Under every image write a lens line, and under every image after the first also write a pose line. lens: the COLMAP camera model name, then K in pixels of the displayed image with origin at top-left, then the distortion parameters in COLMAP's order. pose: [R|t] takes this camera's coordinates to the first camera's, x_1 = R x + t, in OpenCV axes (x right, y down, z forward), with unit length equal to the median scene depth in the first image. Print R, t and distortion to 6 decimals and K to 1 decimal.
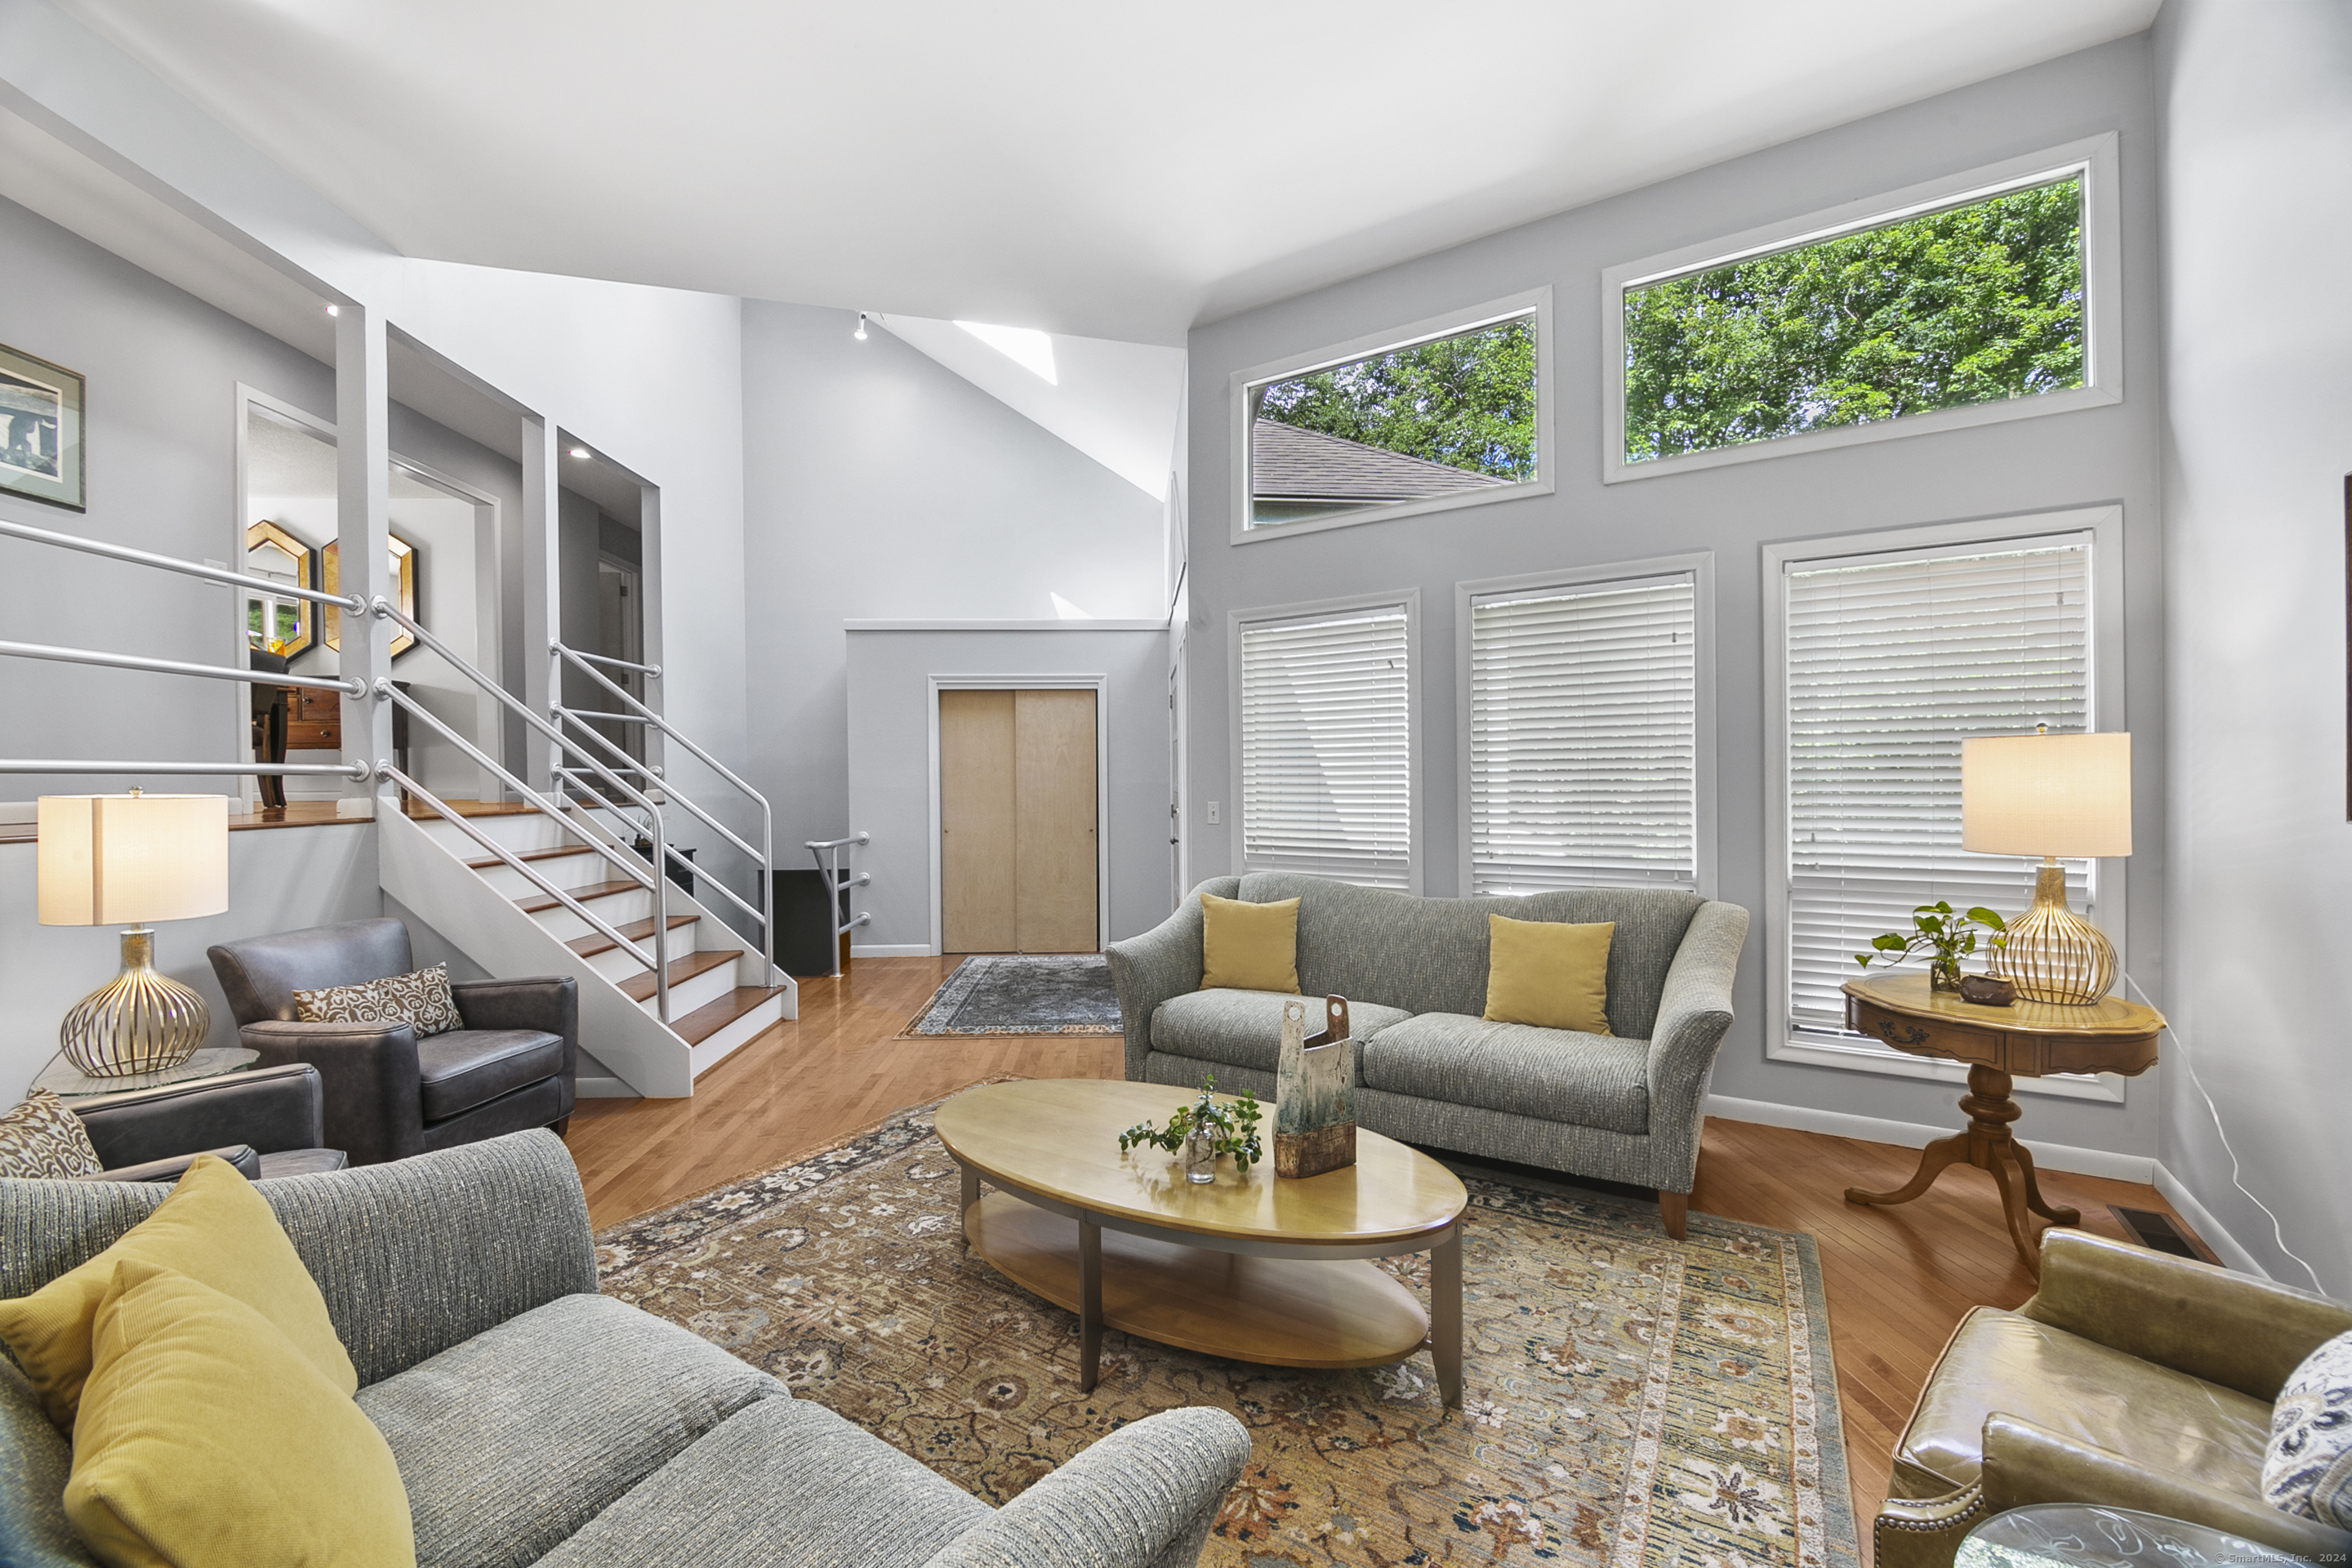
lens RADIAL K [[947.3, 0, 1178.2], [0, 947.3, 782.7], [0, 0, 1]] dist [0.000066, -0.000010]
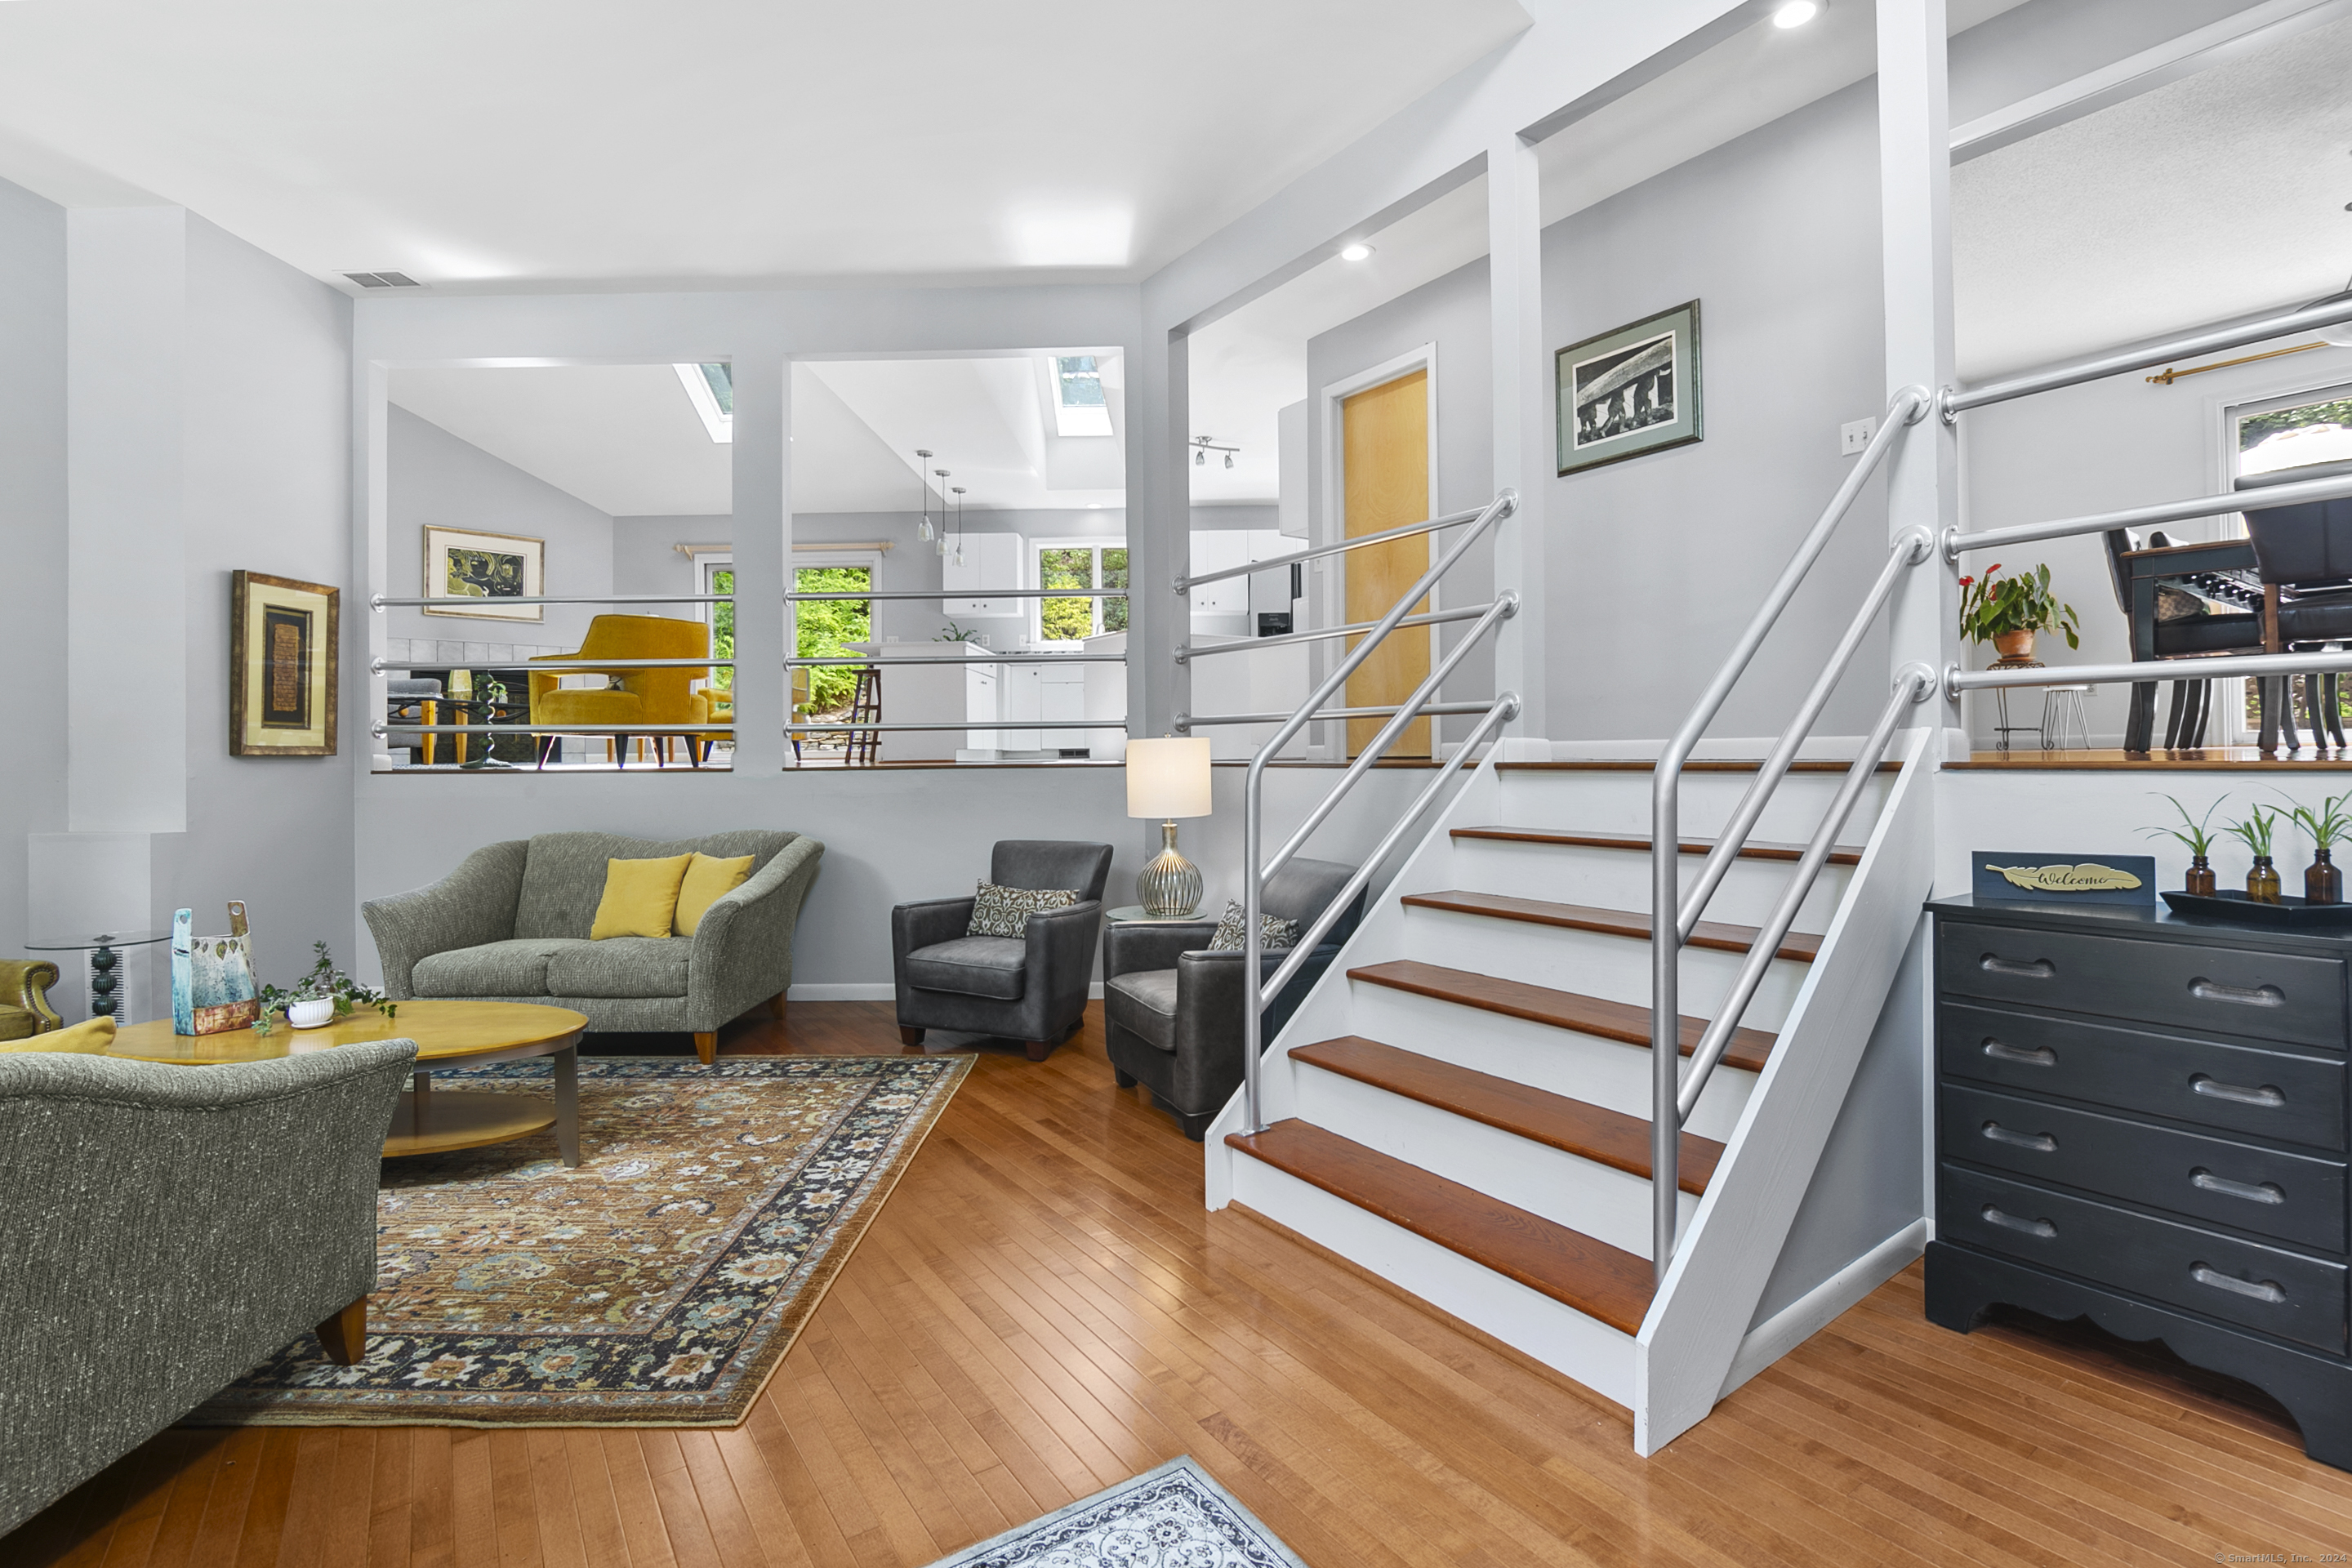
lens RADIAL K [[1048.4, 0, 1167.2], [0, 1048.4, 762.9], [0, 0, 1]] dist [-0.002479, -0.000106]
pose [[-0.849133, 0.022253, -0.527711, -0.149791], [0.018405, 0.999752, 0.012544, 0.023203], [0.527859, 0.000938, -0.849331, 1.963847]]
